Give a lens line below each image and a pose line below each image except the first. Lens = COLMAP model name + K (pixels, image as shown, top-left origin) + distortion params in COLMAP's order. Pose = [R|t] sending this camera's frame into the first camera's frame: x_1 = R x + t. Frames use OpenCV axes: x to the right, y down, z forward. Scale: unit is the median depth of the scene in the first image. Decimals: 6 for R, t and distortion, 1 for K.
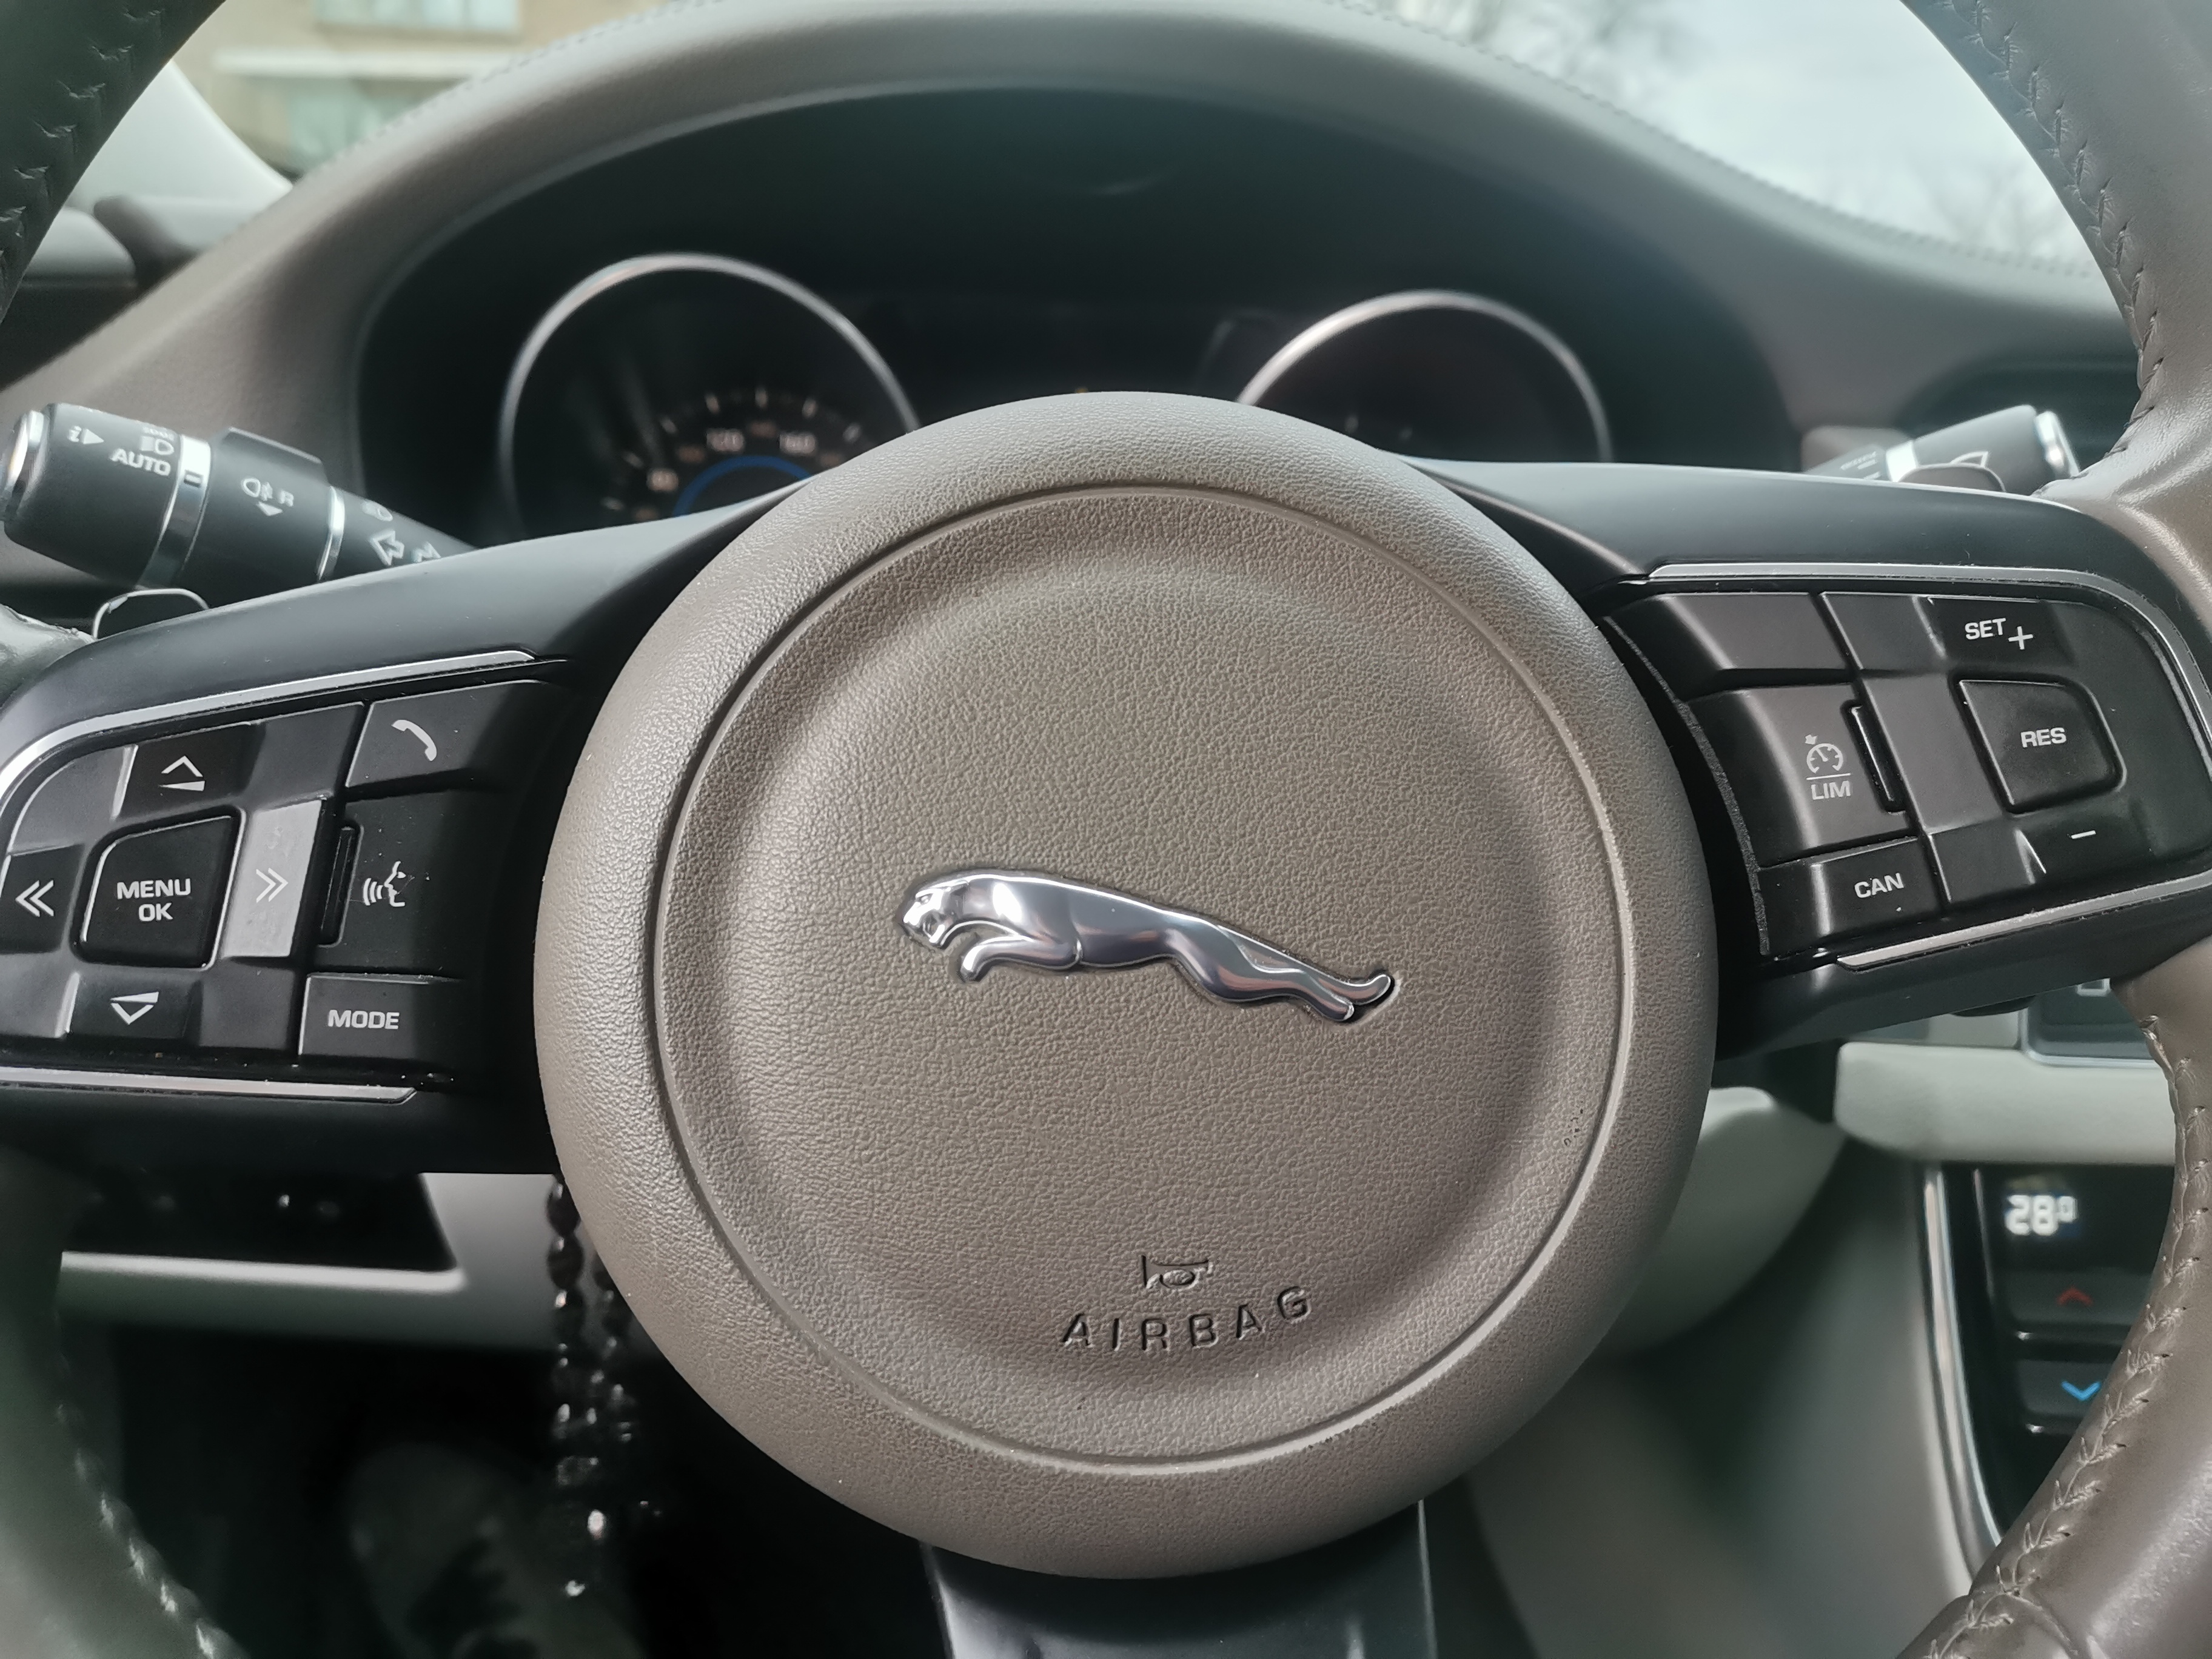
lens RADIAL K [[1771.9, 0, 1106.0], [0, 1771.9, 829.5], [0, 0, 1]] dist [-0.003817, -0.004691]
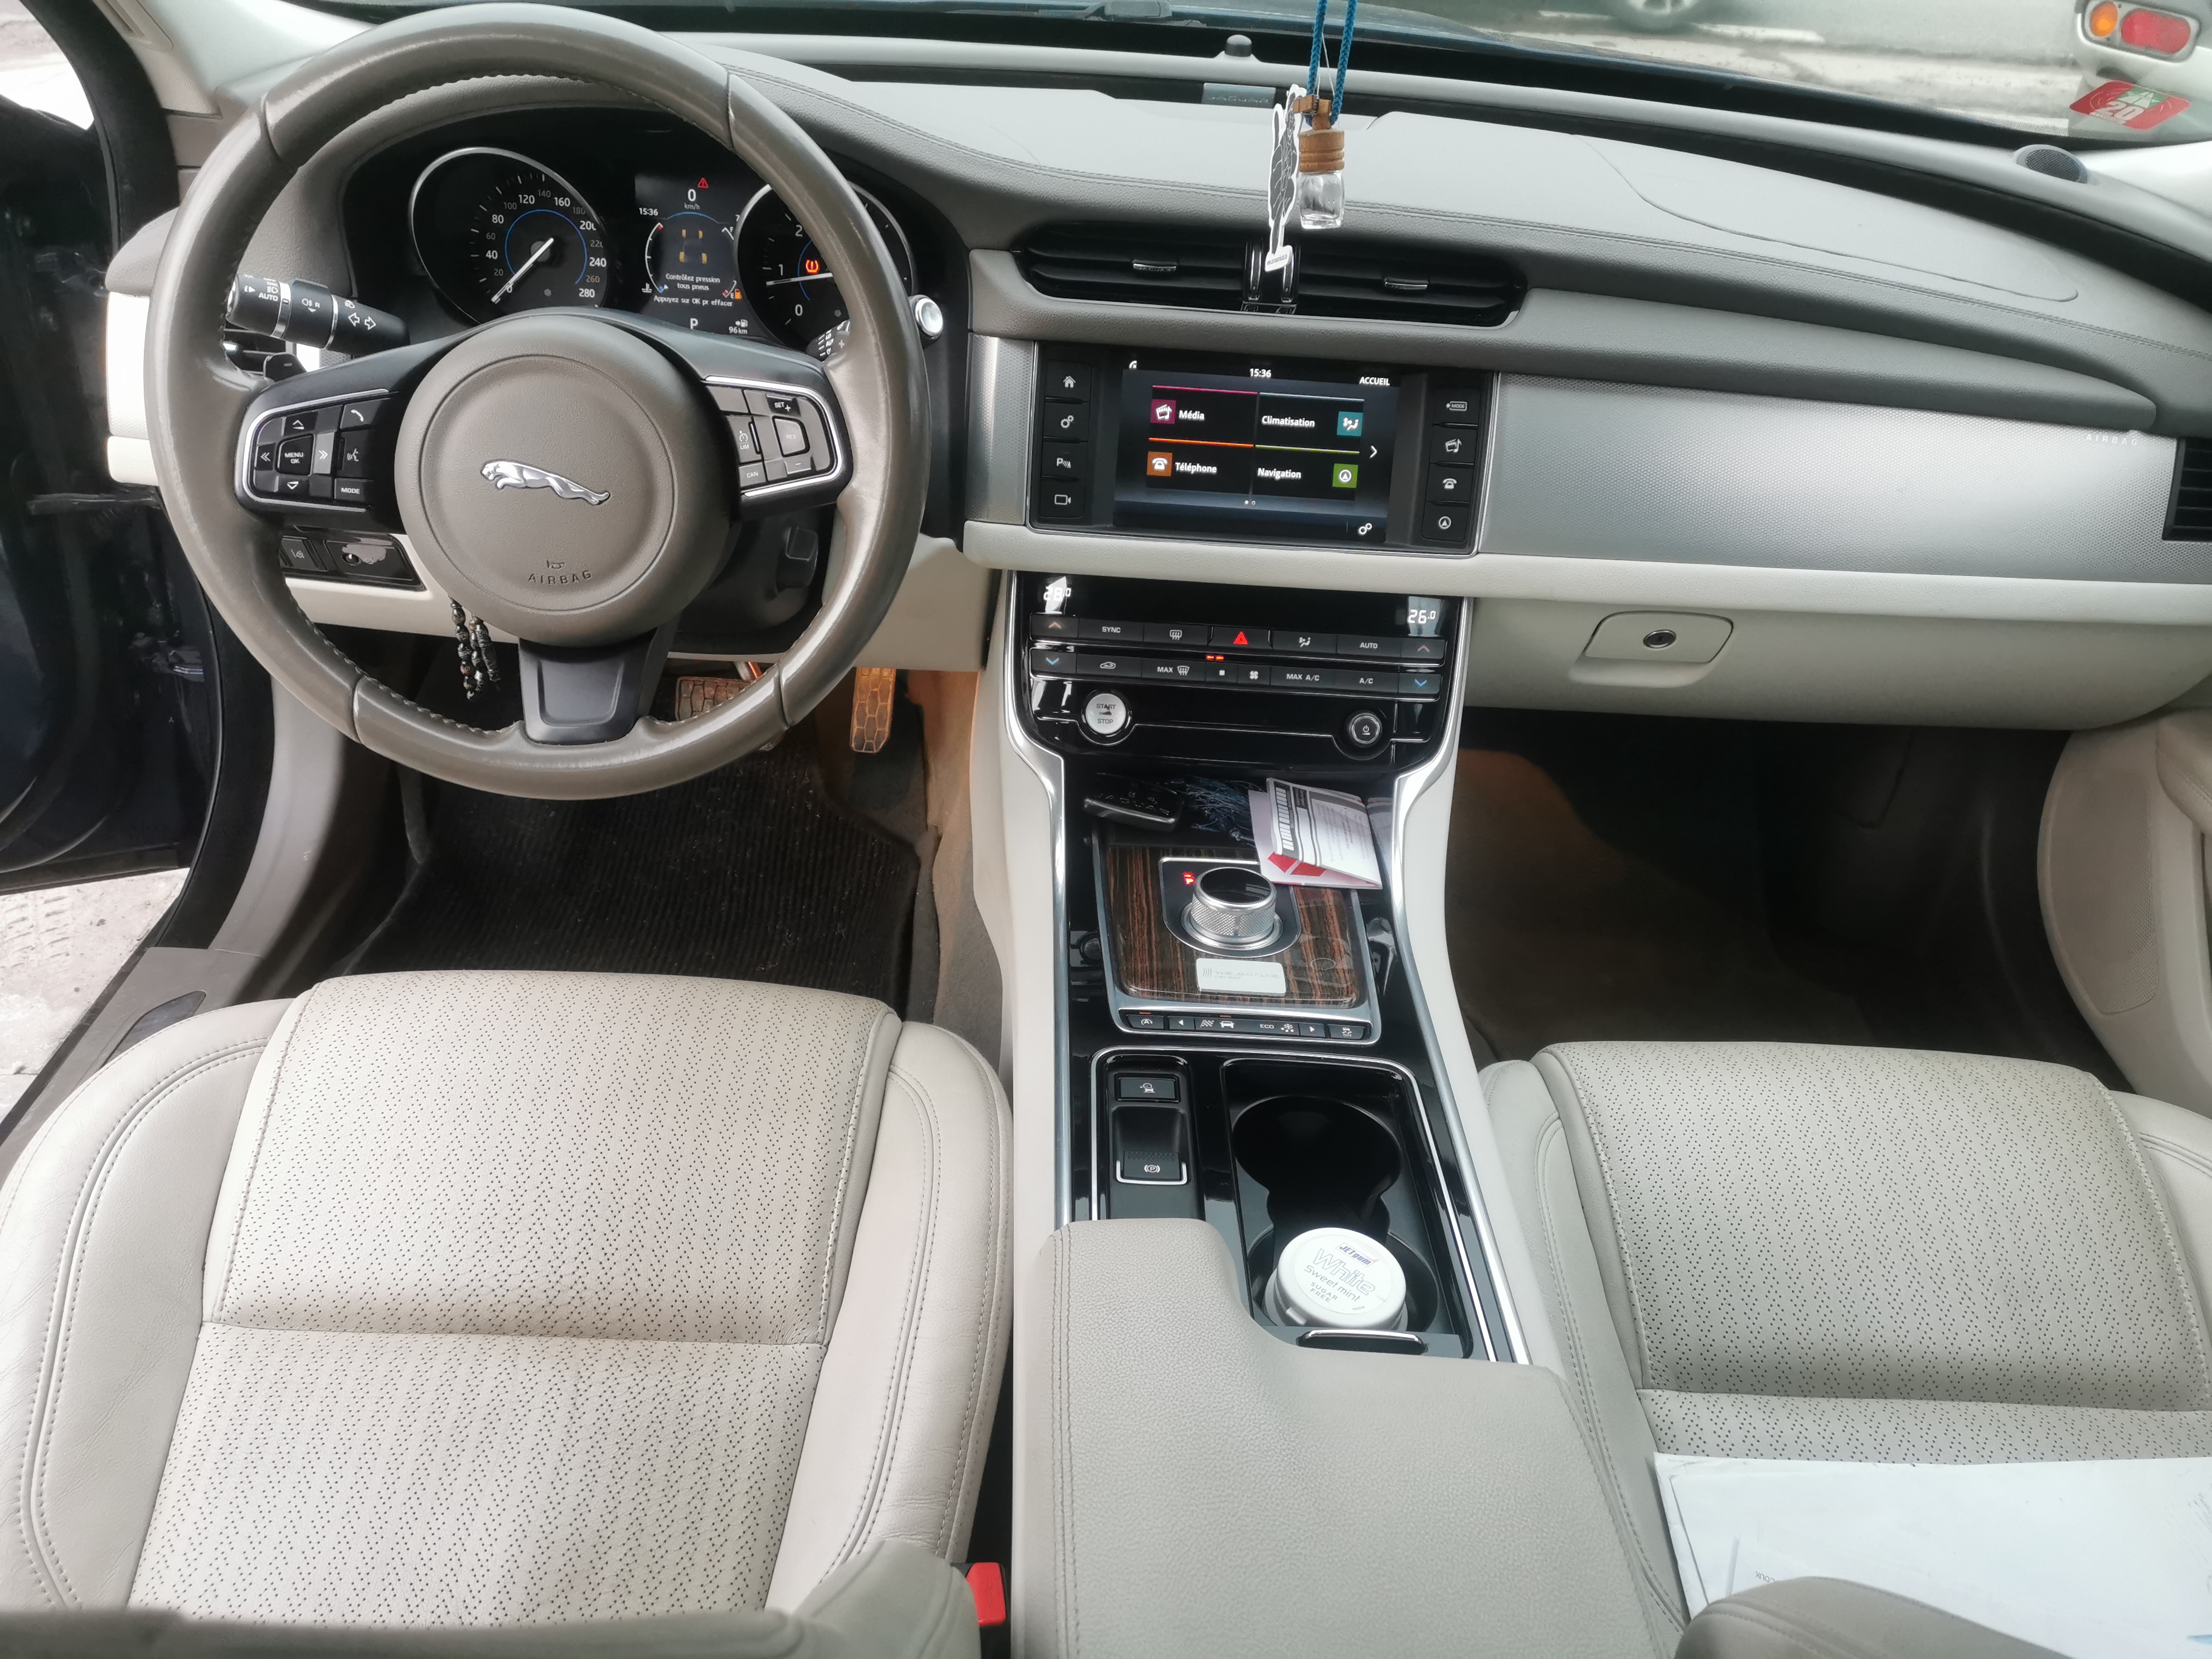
lens RADIAL K [[1679.5, 0, 1106.0], [0, 1679.5, 829.5], [0, 0, 1]] dist [0.012907, -0.002787]
pose [[0.998294, 0.055525, -0.018032, 1.338946], [-0.047168, 0.949141, 0.311299, -0.413932], [0.034400, -0.309918, 0.950141, -2.677894]]
